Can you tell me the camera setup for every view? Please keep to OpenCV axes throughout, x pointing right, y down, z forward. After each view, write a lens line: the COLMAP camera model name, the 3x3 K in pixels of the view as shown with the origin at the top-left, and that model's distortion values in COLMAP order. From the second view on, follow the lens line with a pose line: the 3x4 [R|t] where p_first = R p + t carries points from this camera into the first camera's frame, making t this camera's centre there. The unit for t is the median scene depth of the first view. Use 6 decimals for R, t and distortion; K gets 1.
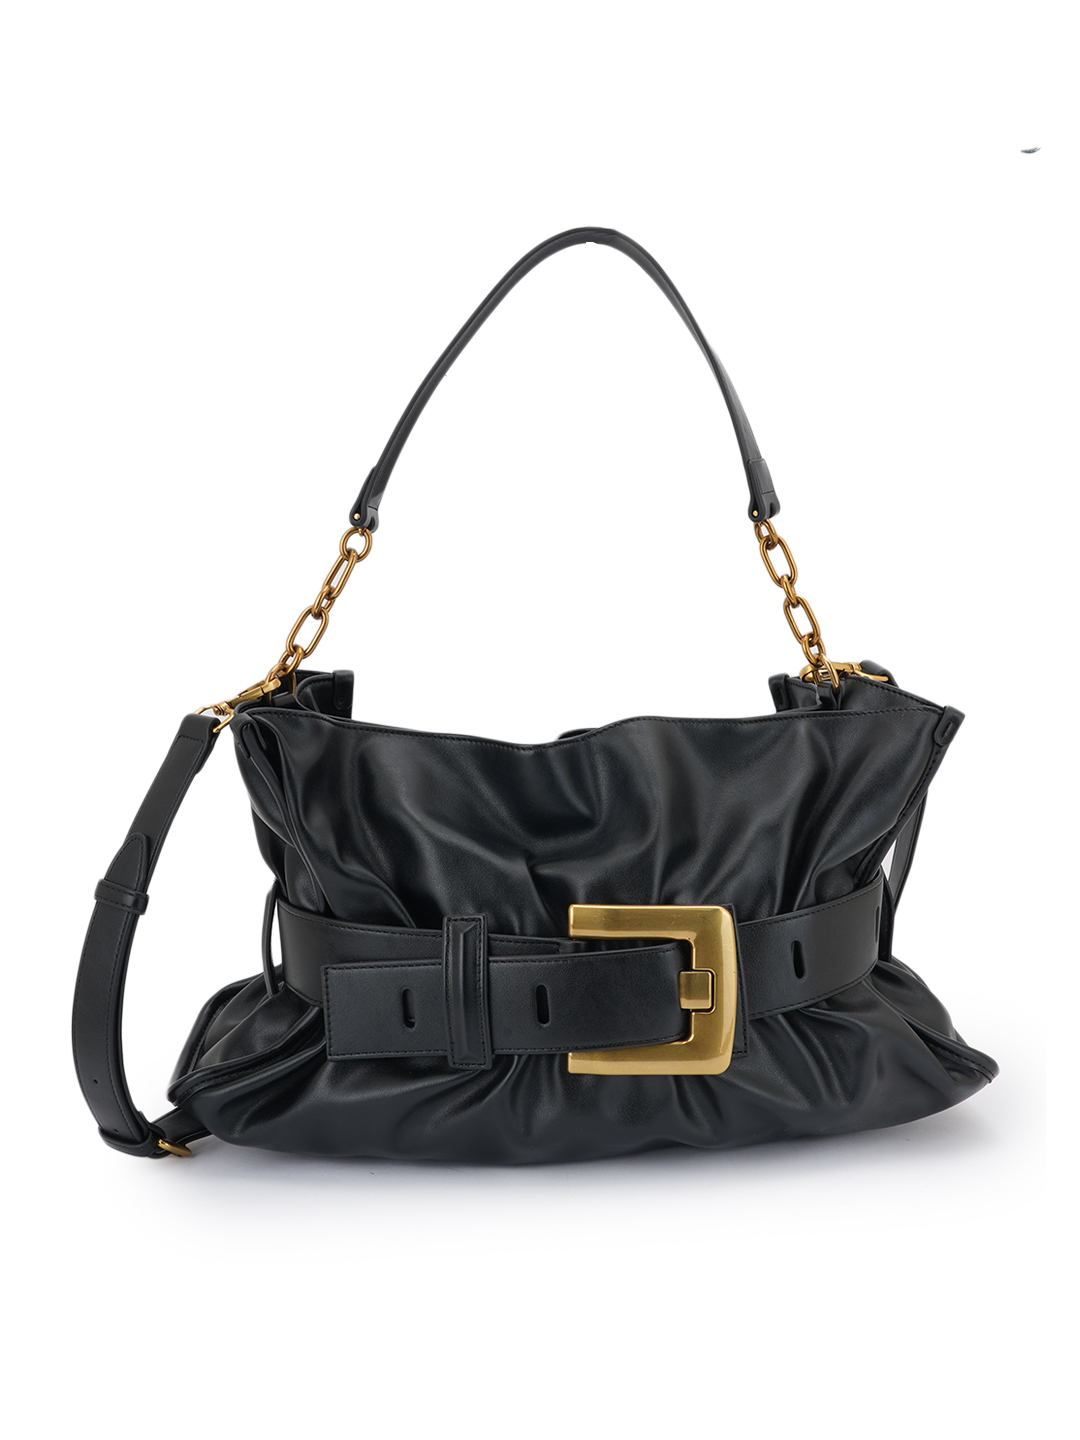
lens RADIAL K [[1352.4, 0, 540.0], [0, 1352.4, 720.0], [0, 0, 1]] dist [-0.284367, 0.000057]
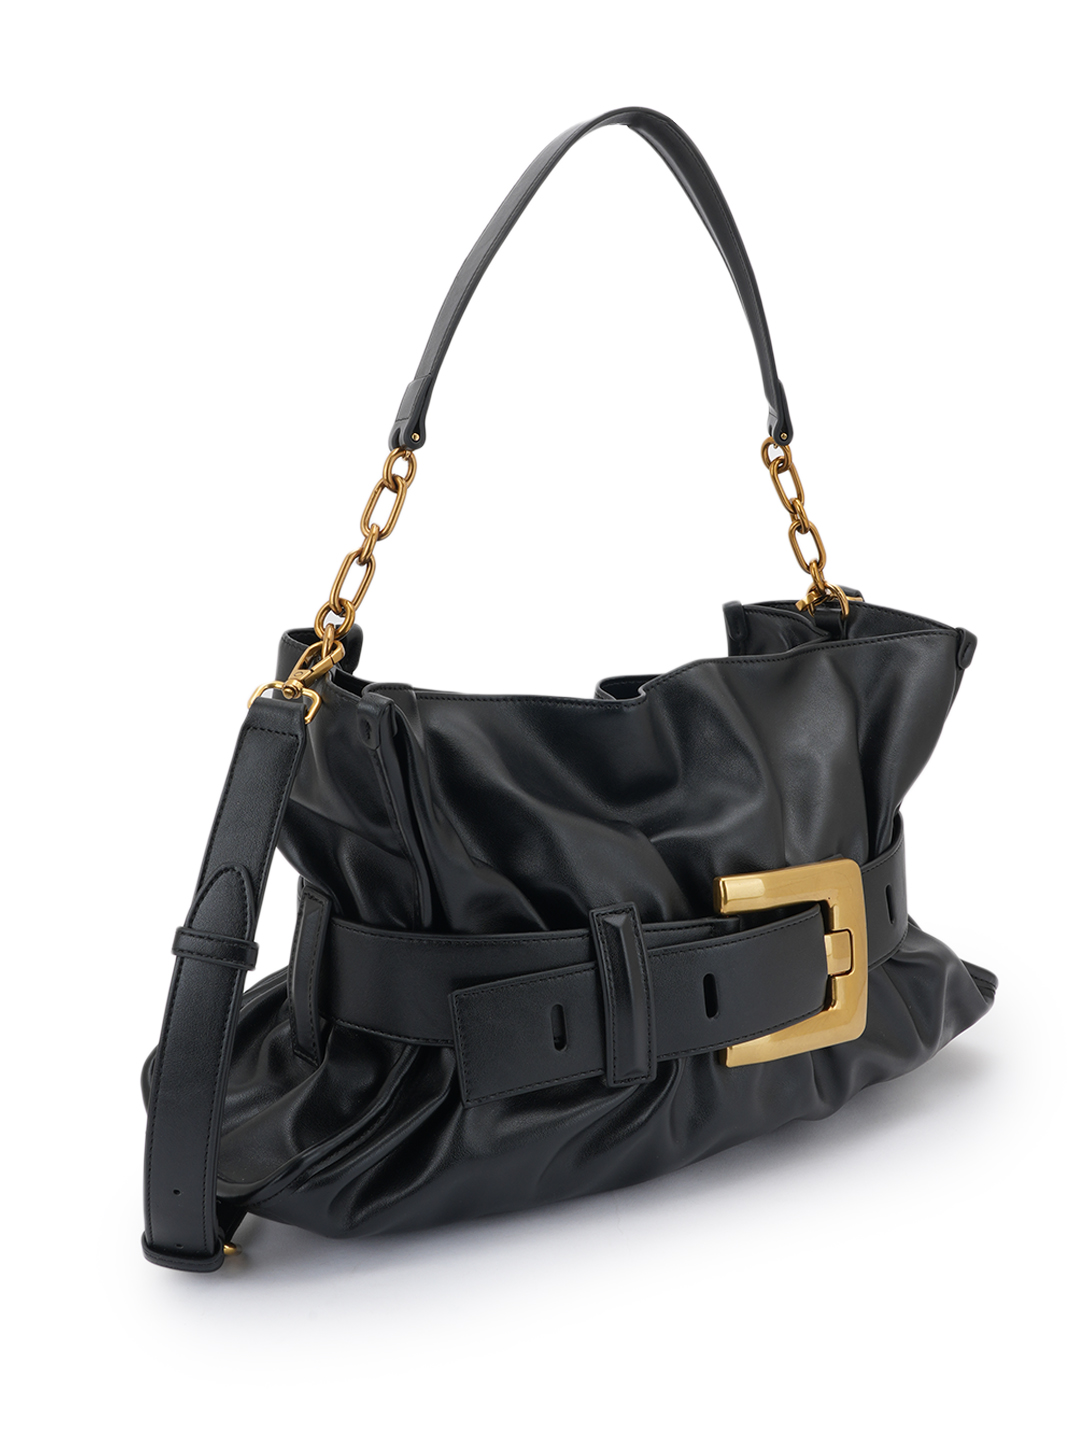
lens RADIAL K [[1352.4, 0, 540.0], [0, 1352.4, 720.0], [0, 0, 1]] dist [-0.284367, 0.000057]
pose [[0.933095, -0.083592, 0.349781, -0.347150], [0.069479, 0.996189, 0.052728, -0.016708], [-0.352855, -0.024898, 0.935347, 0.210070]]
